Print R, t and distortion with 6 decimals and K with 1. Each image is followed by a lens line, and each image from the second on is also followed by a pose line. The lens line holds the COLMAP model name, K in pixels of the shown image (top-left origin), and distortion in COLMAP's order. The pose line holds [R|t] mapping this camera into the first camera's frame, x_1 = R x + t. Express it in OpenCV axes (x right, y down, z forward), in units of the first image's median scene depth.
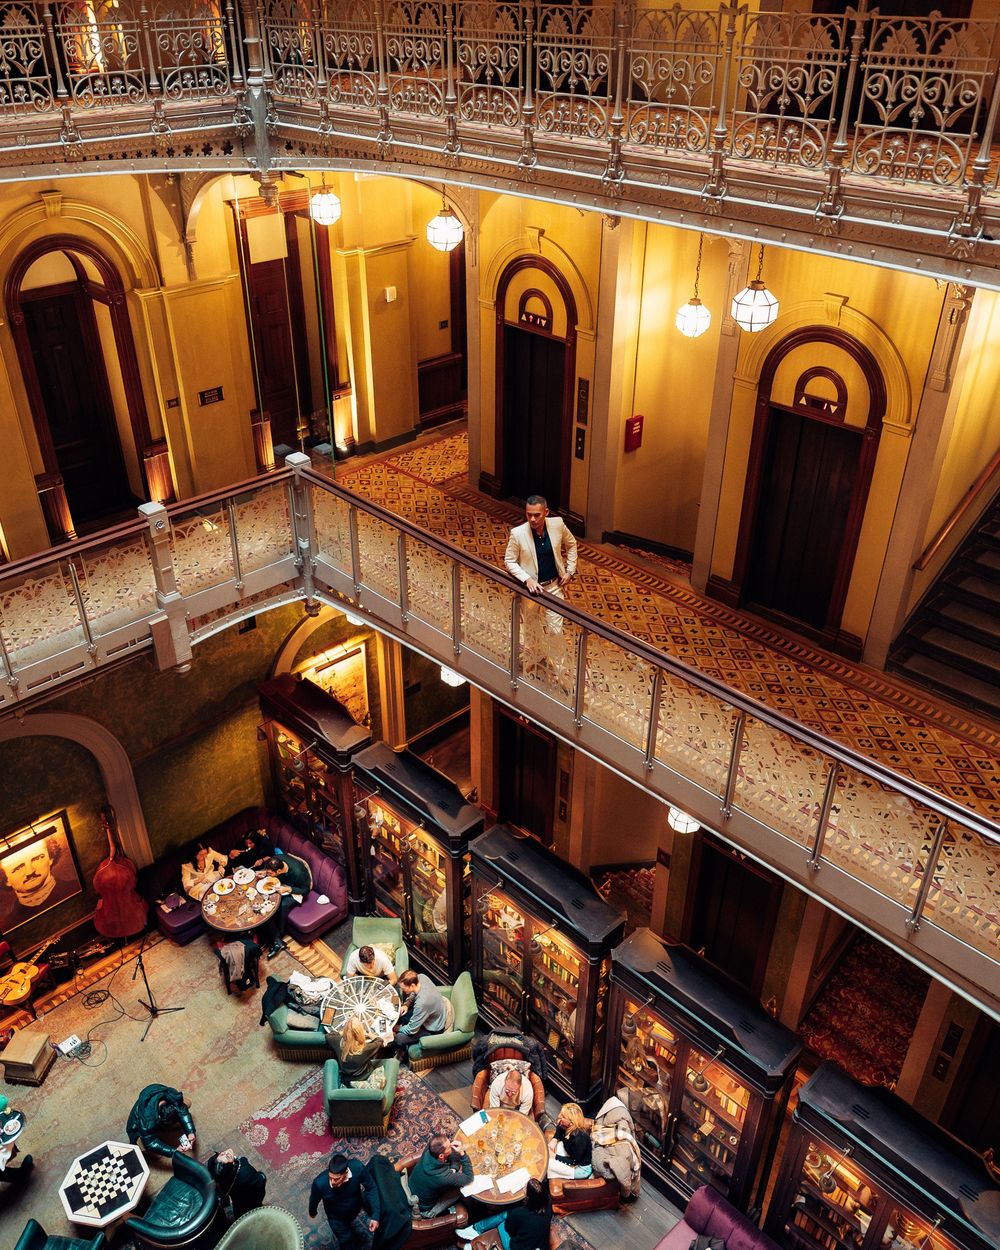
lens RADIAL K [[1027.0, 0, 500.0], [0, 1027.0, 625.0], [0, 0, 1]] dist [0.033027, -0.015918]
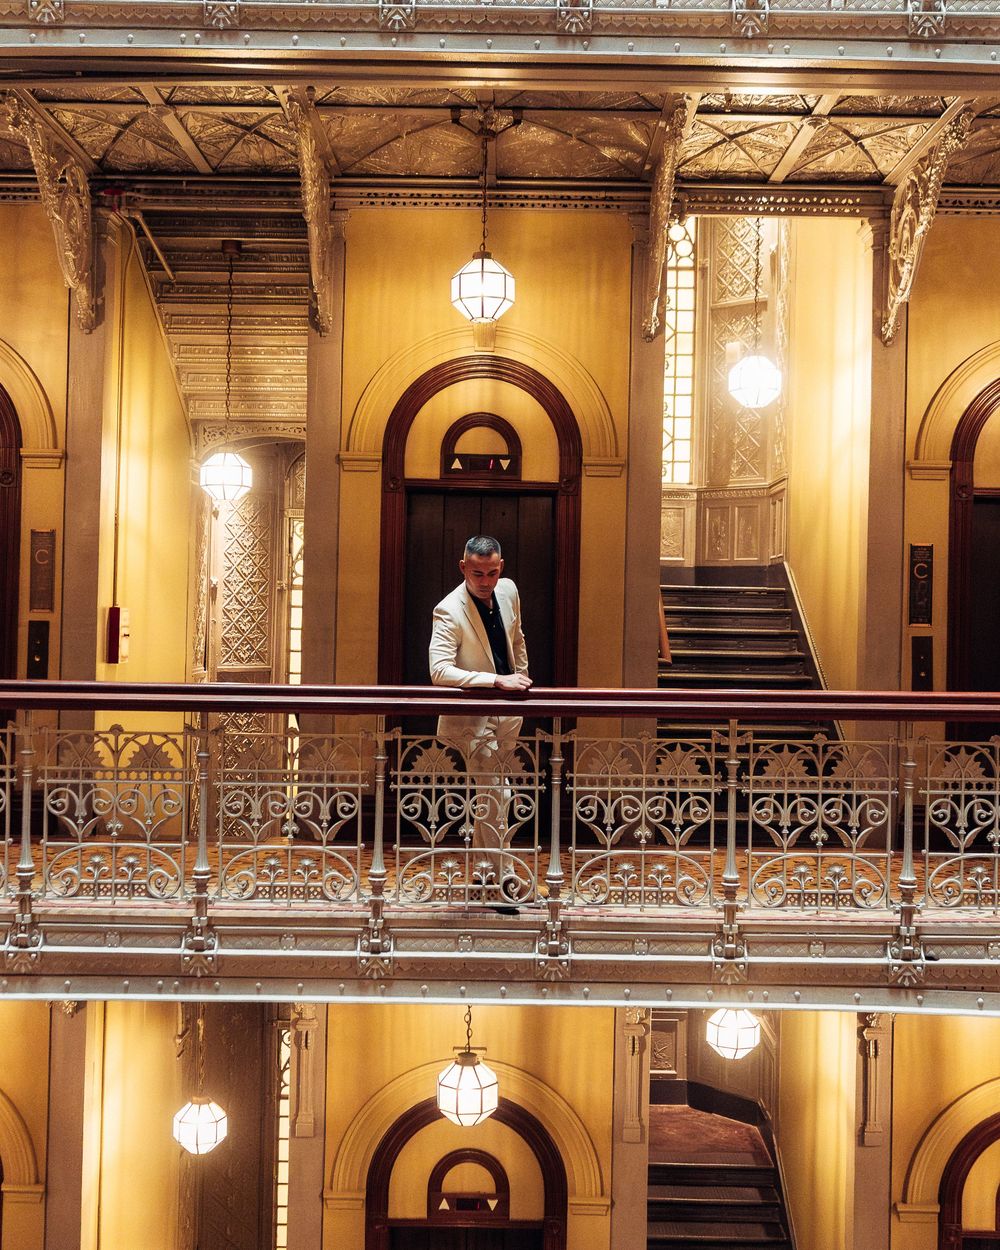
lens RADIAL K [[1269.8, 0, 500.0], [0, 1269.8, 625.0], [0, 0, 1]] dist [-0.023892, 0.003176]
pose [[0.699464, 0.039228, 0.713590, -0.364464], [0.376150, 0.828792, -0.414264, -0.204880], [-0.607669, 0.558180, 0.564955, 0.318670]]
